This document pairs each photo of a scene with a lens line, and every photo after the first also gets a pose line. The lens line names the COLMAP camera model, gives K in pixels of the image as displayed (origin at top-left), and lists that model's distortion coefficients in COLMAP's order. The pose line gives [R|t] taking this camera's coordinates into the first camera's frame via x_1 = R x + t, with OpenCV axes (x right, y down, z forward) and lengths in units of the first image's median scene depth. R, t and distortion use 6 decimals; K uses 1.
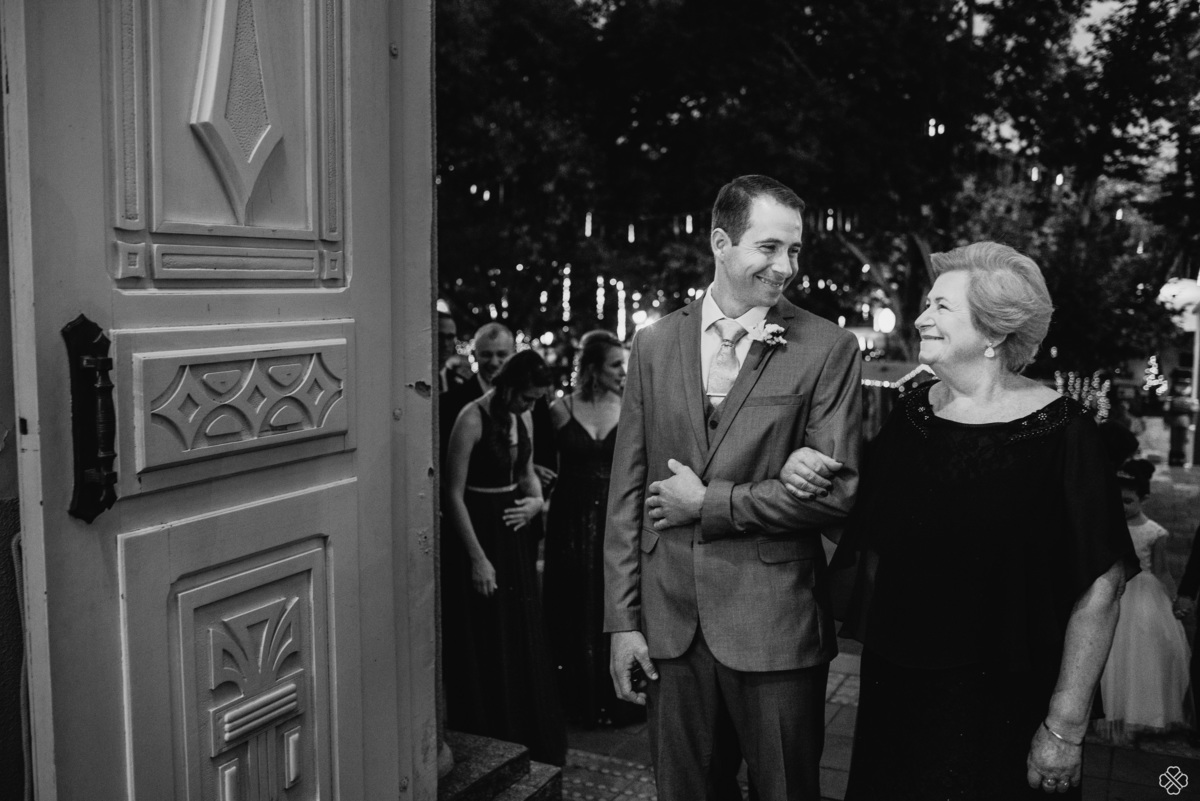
lens RADIAL K [[1264.3, 0, 624.1], [0, 1264.3, 399.8], [0, 0, 1]] dist [0.194956, -1.055986]
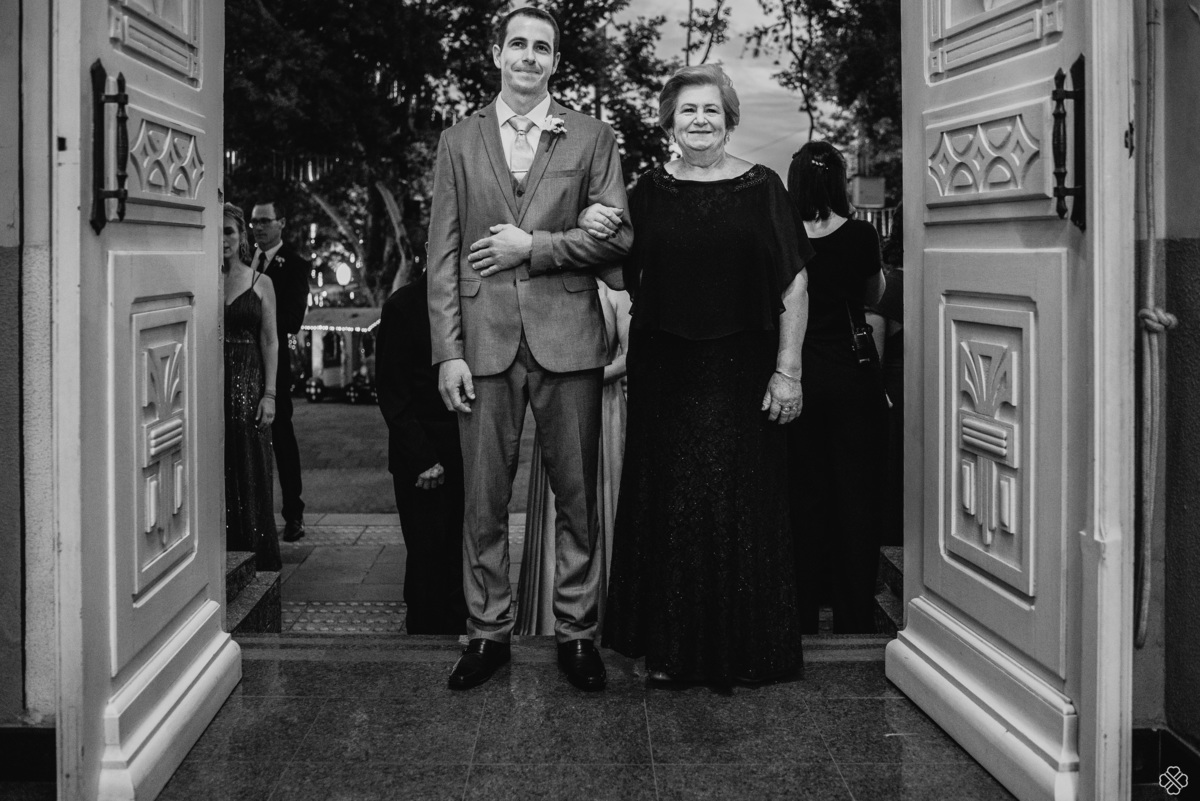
lens RADIAL K [[1264.3, 0, 624.1], [0, 1264.3, 399.8], [0, 0, 1]] dist [0.194956, -1.055986]
pose [[0.887996, -0.056107, 0.456415, -0.440641], [0.054468, 0.998375, 0.016759, 0.213622], [-0.456614, 0.009978, 0.889609, -0.223503]]
